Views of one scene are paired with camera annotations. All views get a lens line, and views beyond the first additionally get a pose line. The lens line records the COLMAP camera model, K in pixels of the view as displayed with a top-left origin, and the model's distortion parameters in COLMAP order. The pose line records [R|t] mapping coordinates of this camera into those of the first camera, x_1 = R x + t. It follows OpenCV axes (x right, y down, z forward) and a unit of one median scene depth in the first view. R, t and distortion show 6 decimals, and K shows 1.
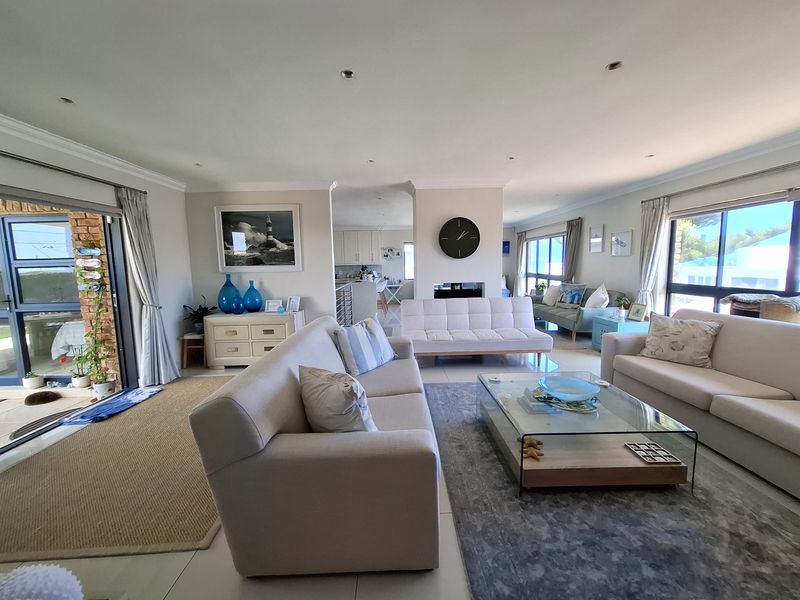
lens RADIAL K [[320.6, 0, 398.7], [0, 320.6, 297.1], [0, 0, 1]] dist [-0.000900, 0.000011]
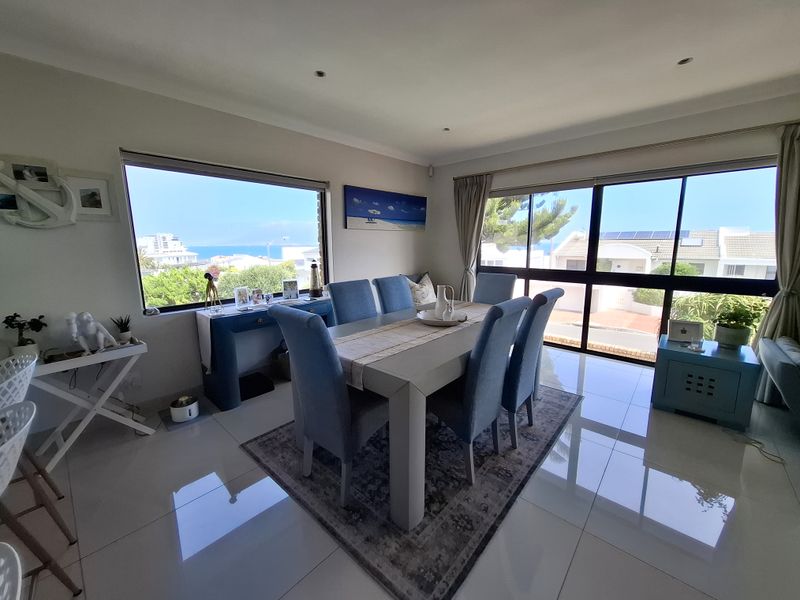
lens RADIAL K [[321.5, 0, 411.9], [0, 321.5, 297.3], [0, 0, 1]] dist [0.000284, 0.000133]
pose [[0.666645, -0.119535, 0.735729, -0.024209], [0.078859, 0.992828, 0.089852, -0.075213], [-0.741193, -0.001881, 0.671290, 0.714927]]
